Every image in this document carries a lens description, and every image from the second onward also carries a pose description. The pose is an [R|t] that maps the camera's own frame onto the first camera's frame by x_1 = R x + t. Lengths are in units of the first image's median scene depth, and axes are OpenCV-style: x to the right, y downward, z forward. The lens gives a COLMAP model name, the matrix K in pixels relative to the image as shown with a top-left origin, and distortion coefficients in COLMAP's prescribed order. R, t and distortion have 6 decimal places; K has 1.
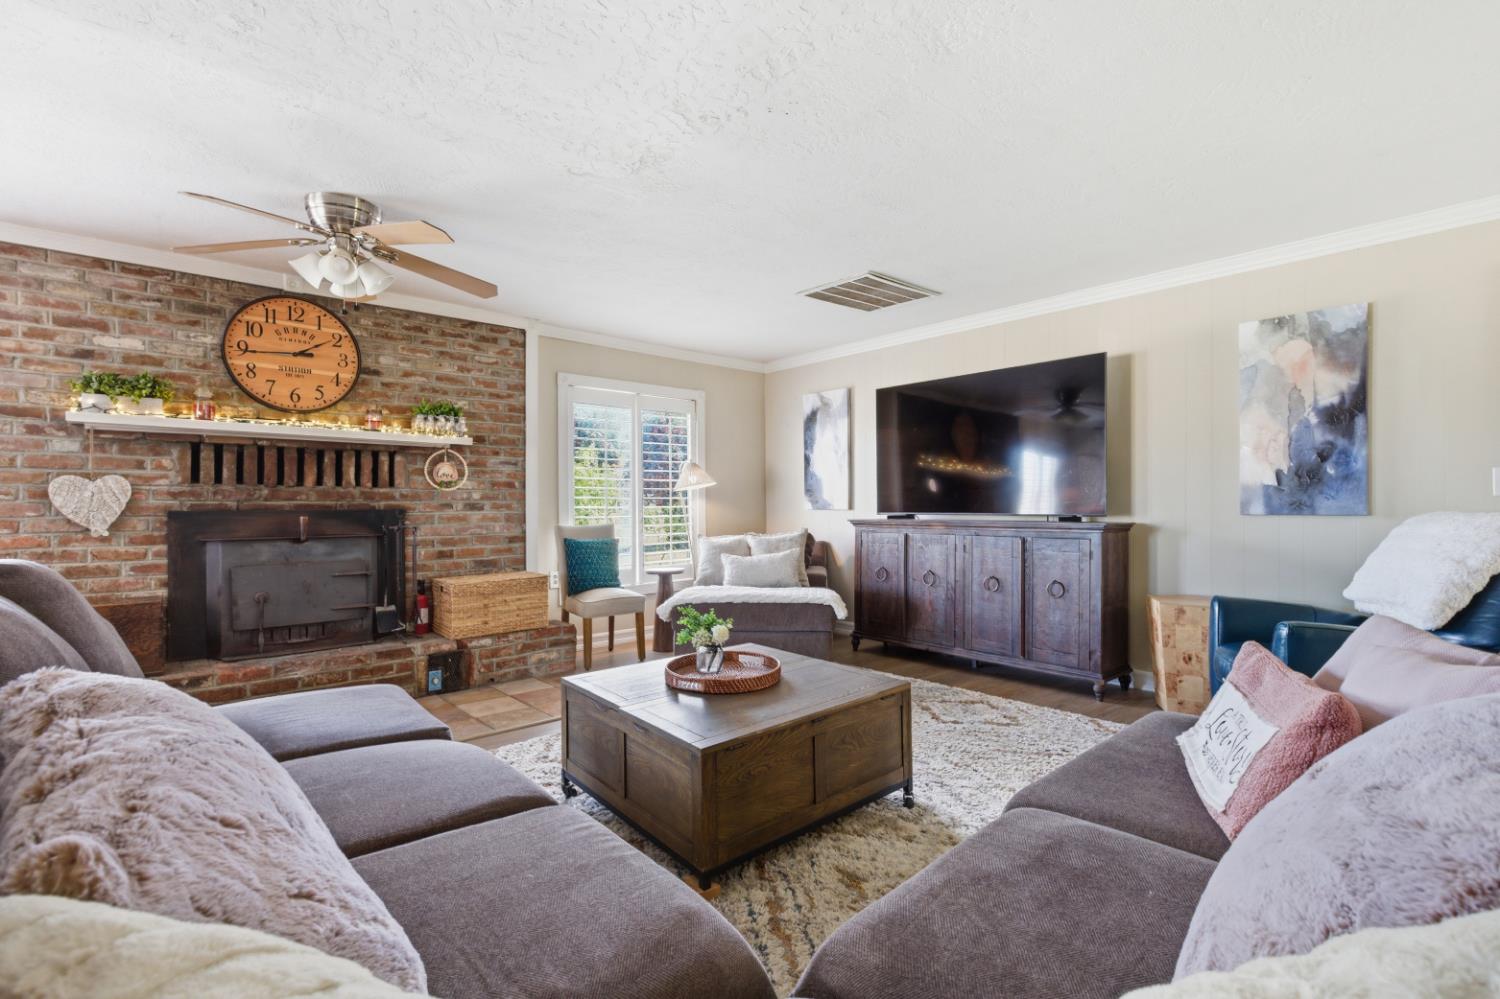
lens RADIAL K [[681.3, 0, 756.8], [0, 681.3, 507.6], [0, 0, 1]] dist [-0.000359, 0.000434]
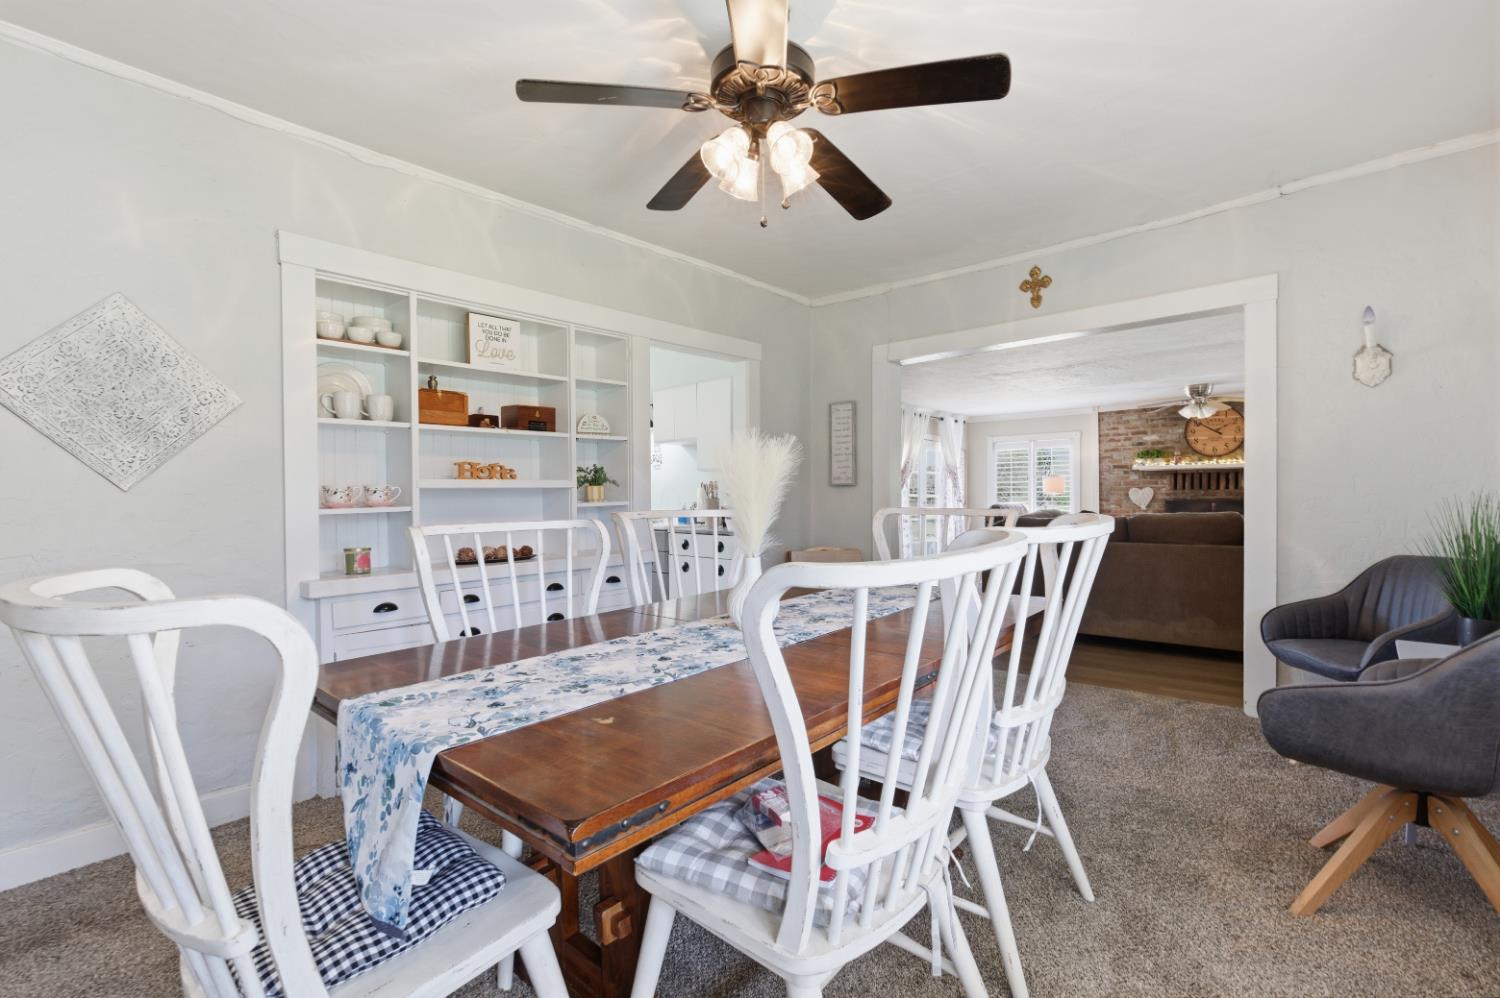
lens RADIAL K [[681.3, 0, 756.8], [0, 681.3, 507.1], [0, 0, 1]] dist [-0.000359, 0.000434]
pose [[0.130294, 0.014585, -0.991368, 1.248632], [0.000811, 0.999890, 0.014817, -0.008141], [0.991475, -0.002735, 0.130268, -0.726128]]
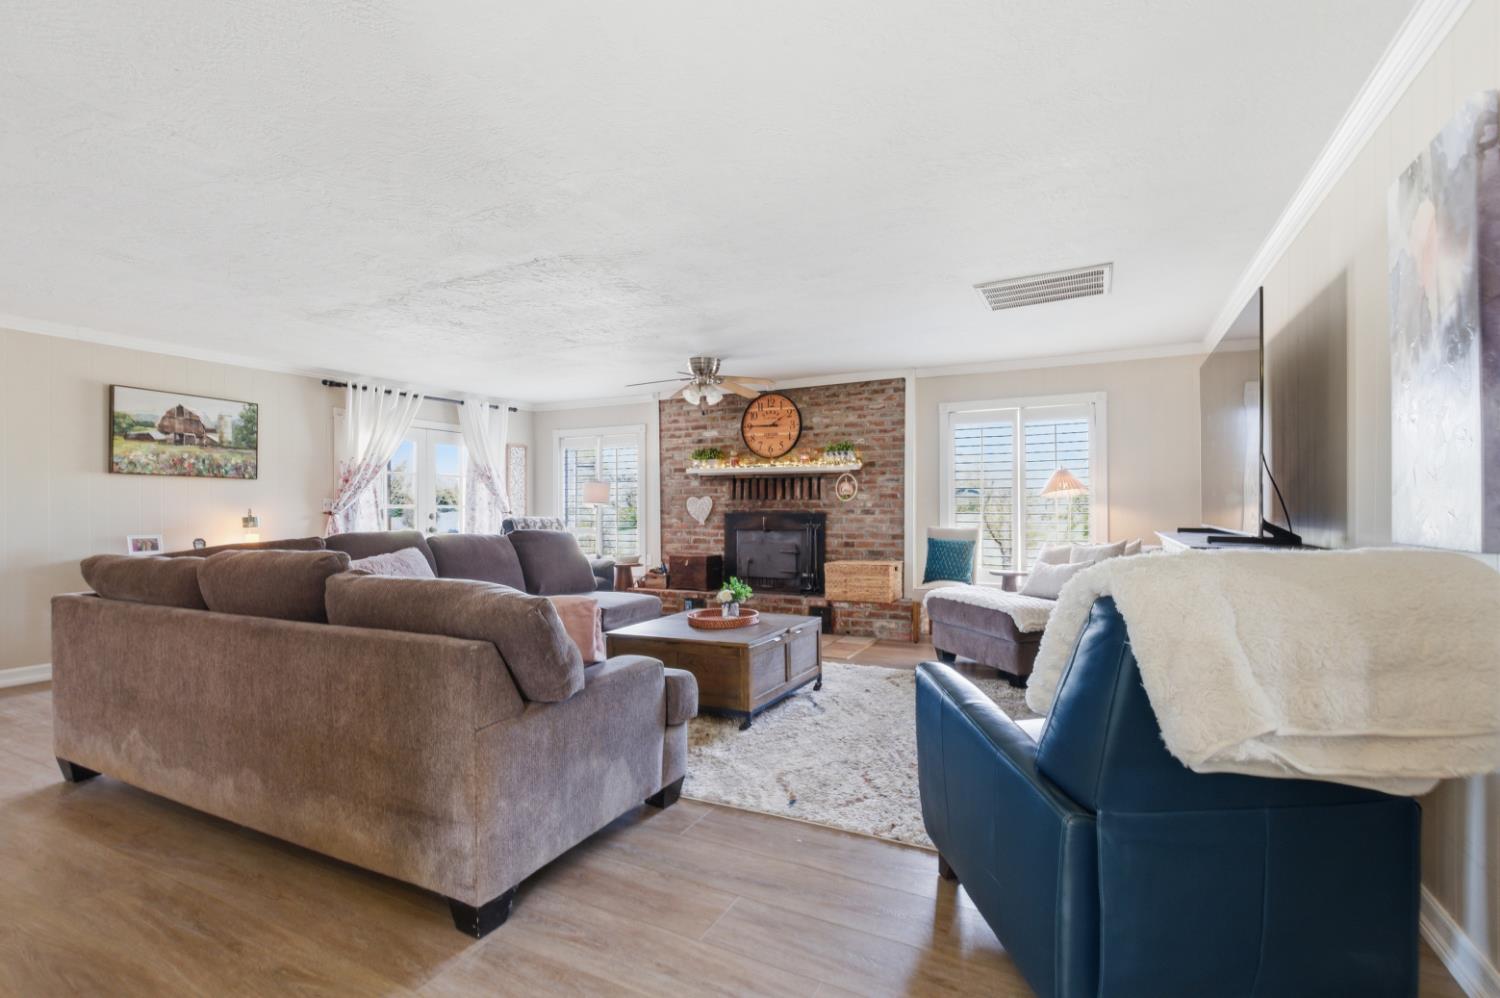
lens RADIAL K [[681.3, 0, 756.8], [0, 681.3, 507.1], [0, 0, 1]] dist [-0.000359, 0.000434]
pose [[0.370838, 0.004535, -0.928686, 0.889419], [-0.002153, 0.999990, 0.004024, -0.018386], [0.928695, 0.000507, 0.370844, 0.285860]]
